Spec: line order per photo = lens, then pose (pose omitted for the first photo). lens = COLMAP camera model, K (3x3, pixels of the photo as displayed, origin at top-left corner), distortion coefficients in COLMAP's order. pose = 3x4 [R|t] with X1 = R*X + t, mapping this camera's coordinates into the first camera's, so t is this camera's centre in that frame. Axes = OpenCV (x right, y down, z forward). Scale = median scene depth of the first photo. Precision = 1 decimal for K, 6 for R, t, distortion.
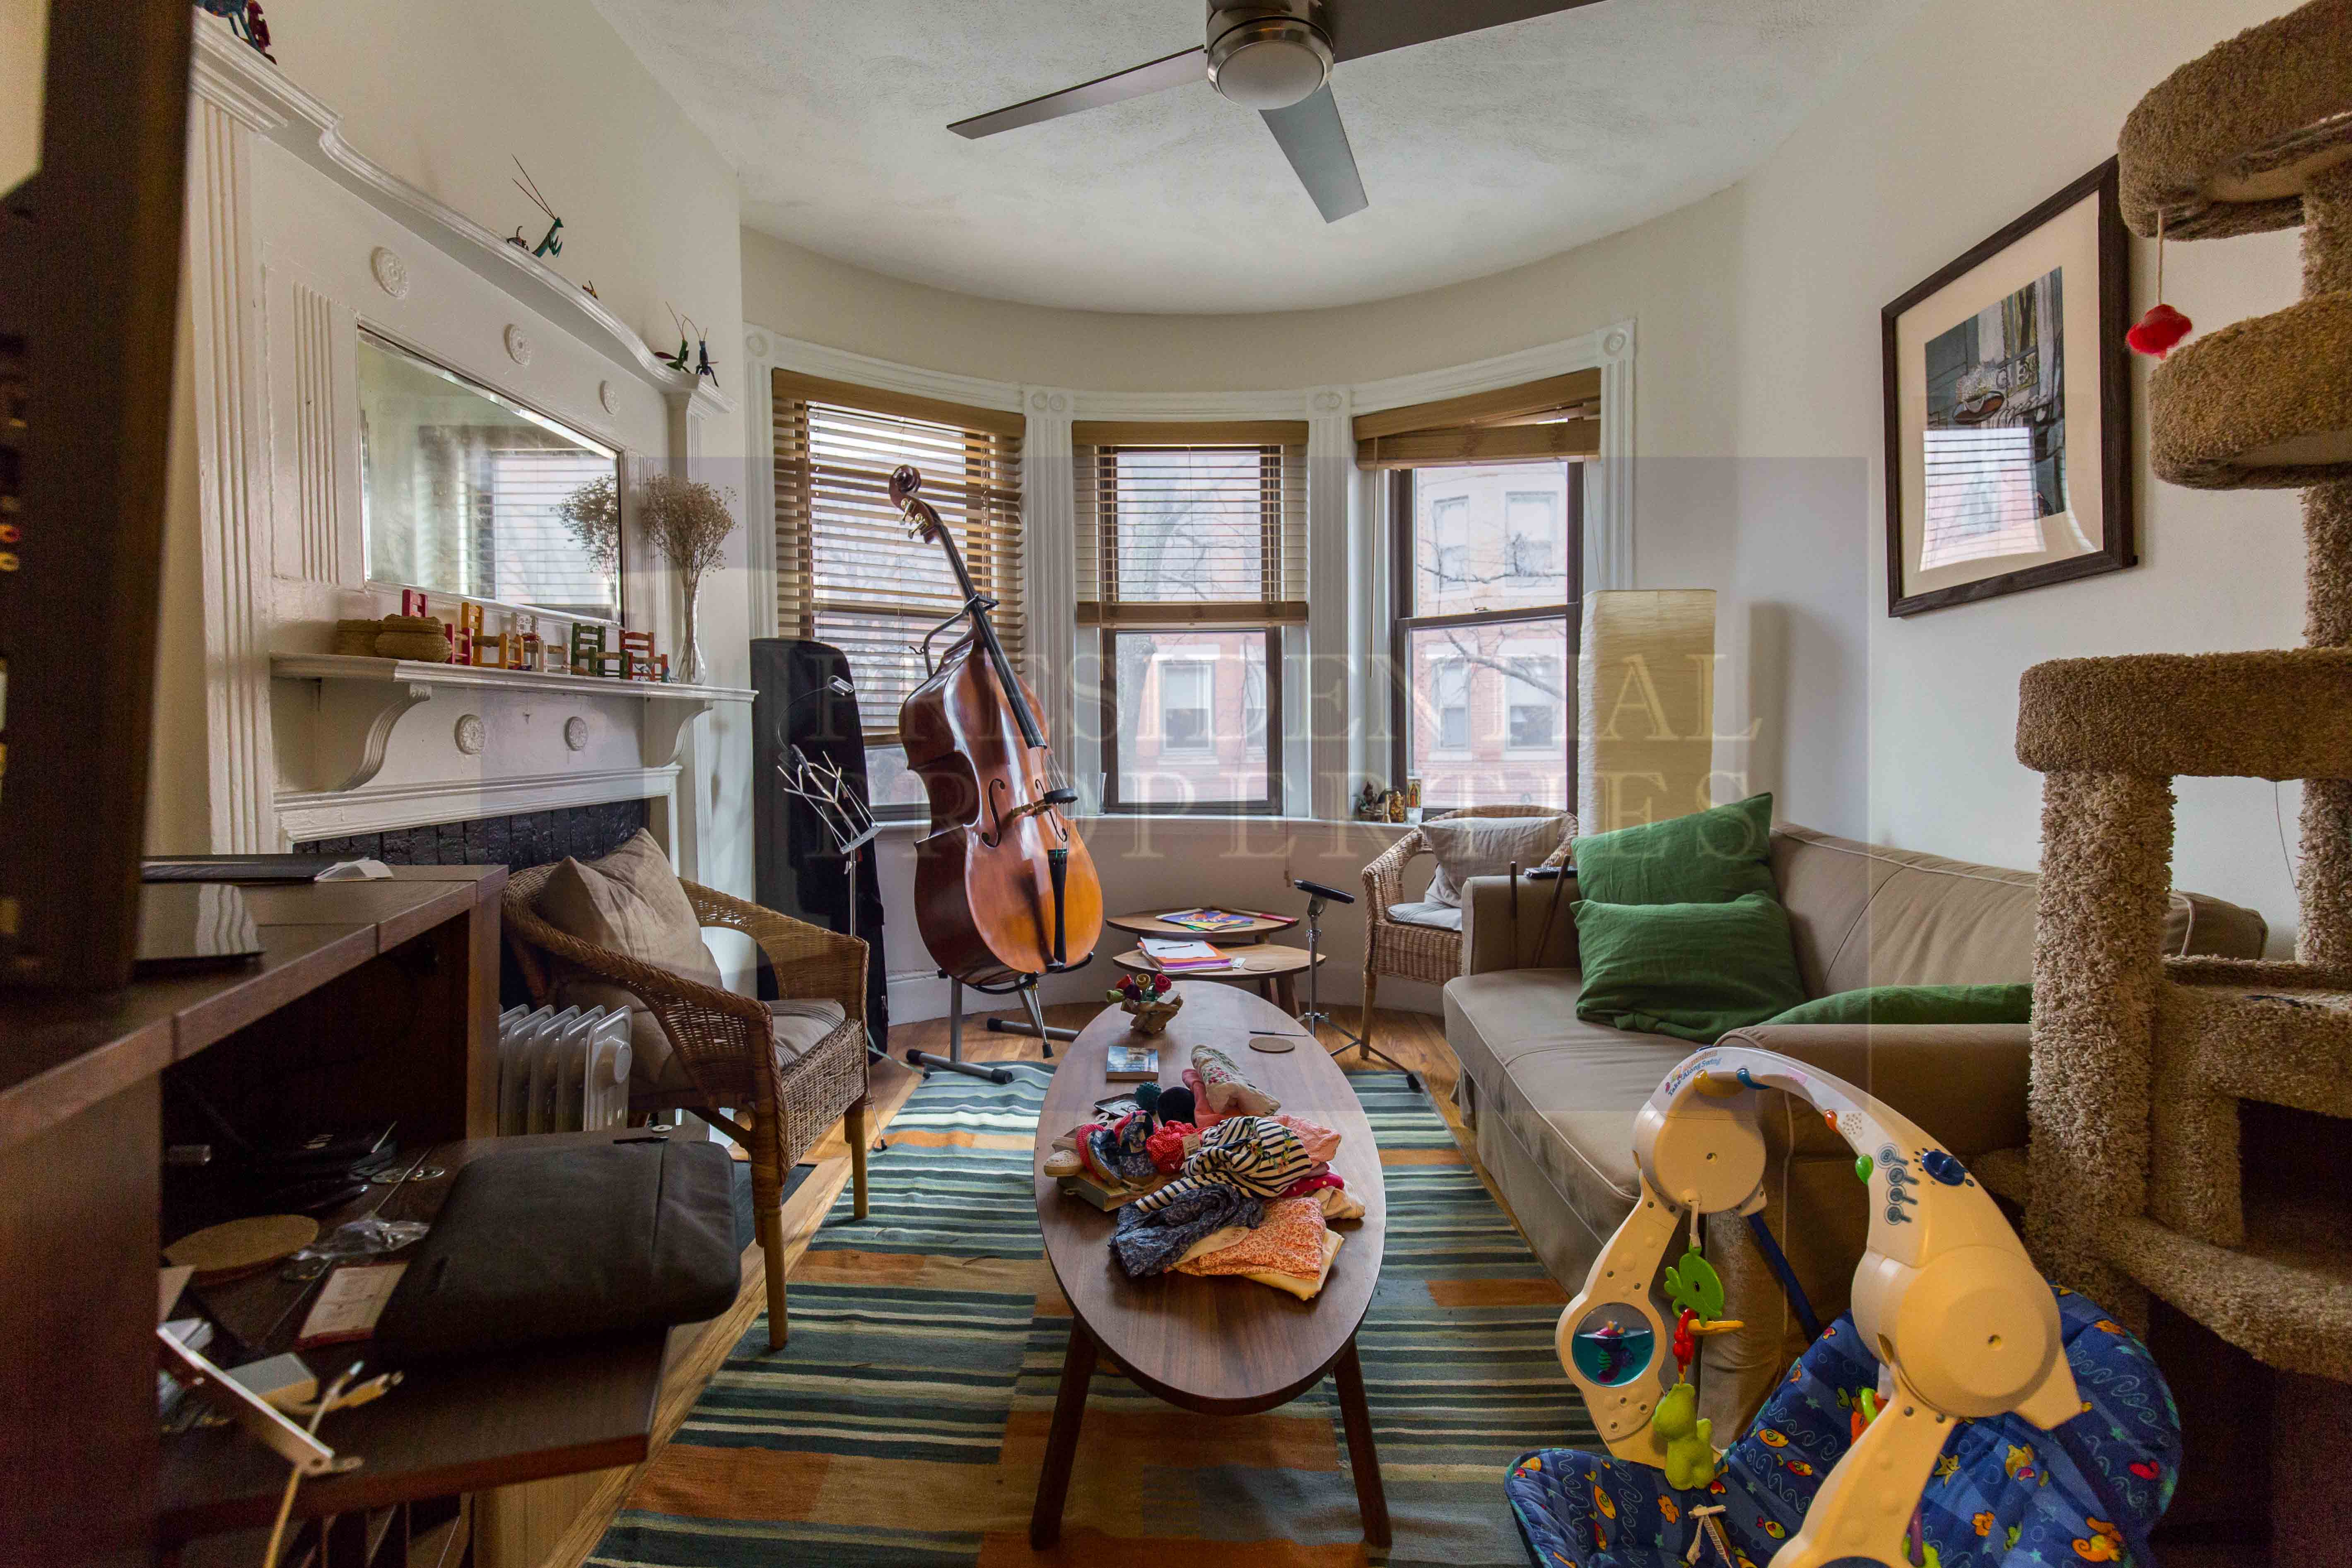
lens RADIAL K [[1113.2, 0, 1176.0], [0, 1113.2, 784.0], [0, 0, 1]] dist [-0.001457, -0.000077]
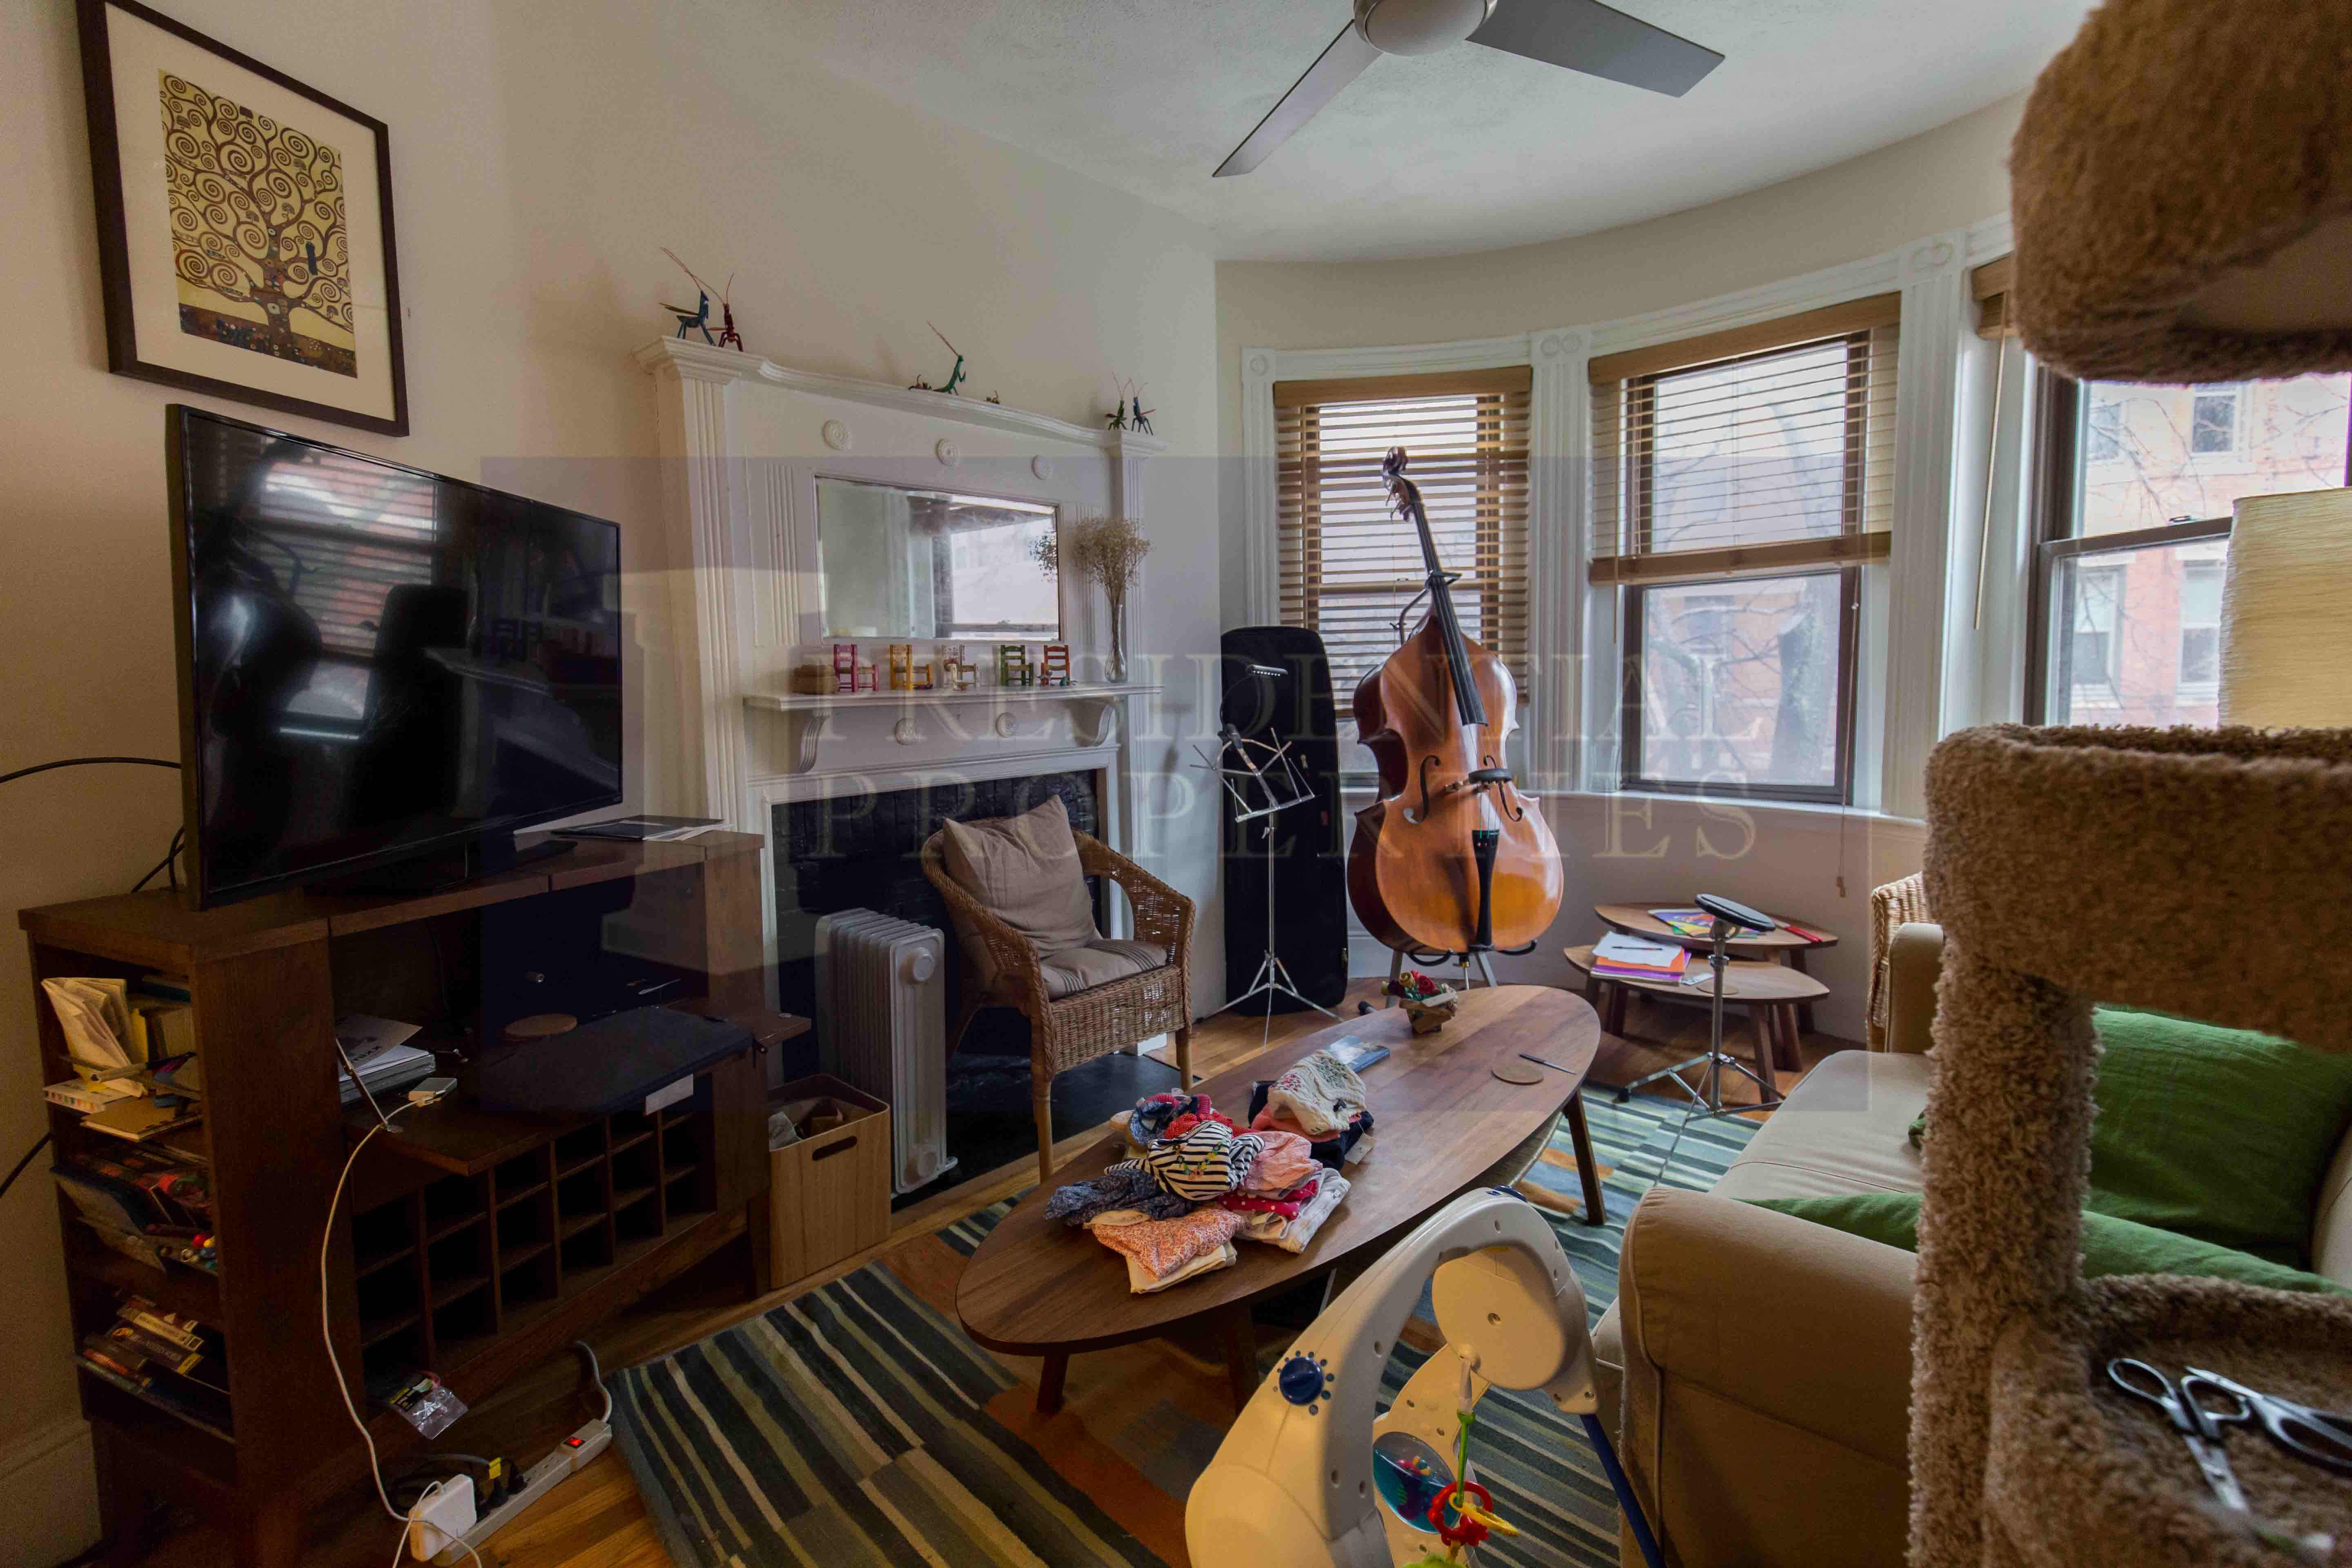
lens RADIAL K [[1112.8, 0, 1176.0], [0, 1112.8, 784.0], [0, 0, 1]] dist [0.000804, -0.000191]
pose [[0.698982, 0.061333, -0.712504, 0.372629], [-0.009370, 0.997015, 0.076632, -0.050828], [0.715078, -0.046888, 0.697471, 0.117449]]
